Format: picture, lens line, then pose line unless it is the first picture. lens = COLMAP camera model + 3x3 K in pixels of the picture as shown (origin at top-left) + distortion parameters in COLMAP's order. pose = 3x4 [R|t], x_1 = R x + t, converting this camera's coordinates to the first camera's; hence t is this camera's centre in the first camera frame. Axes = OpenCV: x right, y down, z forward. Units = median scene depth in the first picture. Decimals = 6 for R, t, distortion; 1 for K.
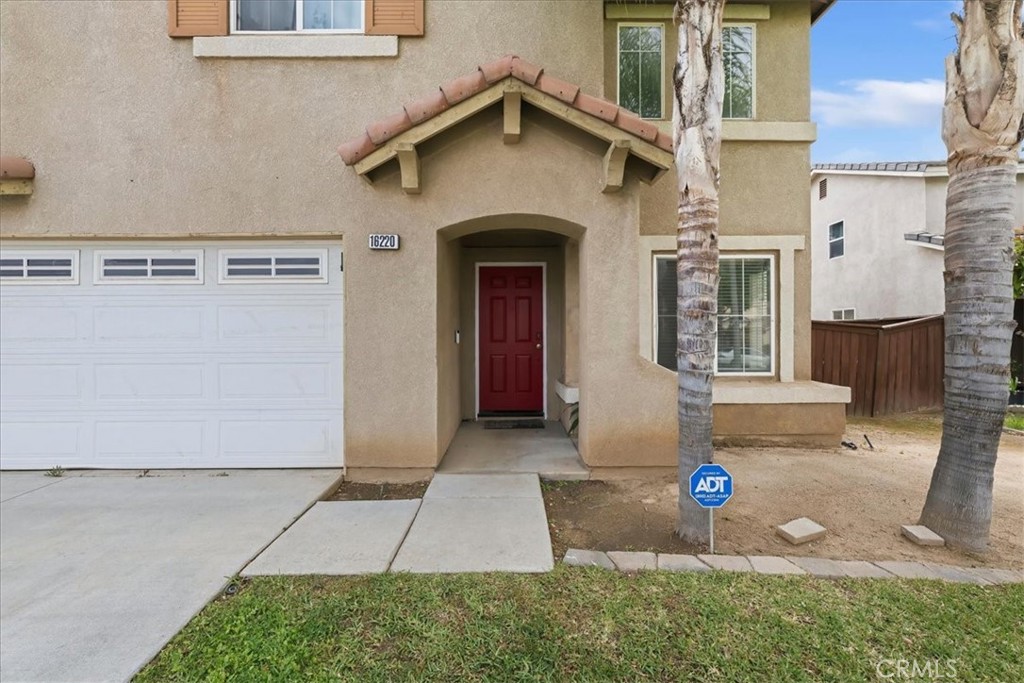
lens RADIAL K [[428.7, 0, 515.4], [0, 428.7, 303.9], [0, 0, 1]] dist [0.001149, 0.000162]
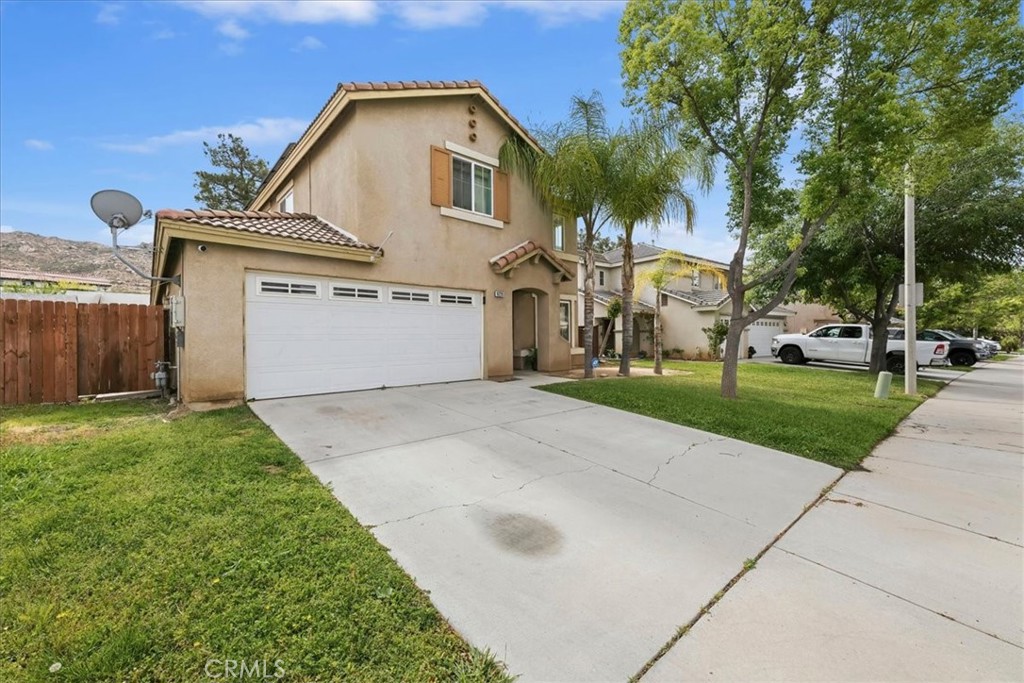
lens RADIAL K [[396.9, 0, 510.7], [0, 396.9, 321.6], [0, 0, 1]] dist [-0.000604, -0.000044]
pose [[0.739319, 0.023169, 0.672956, -1.954848], [-0.012311, 0.999706, -0.020894, 0.088621], [-0.673242, 0.007163, 0.739387, -0.957660]]
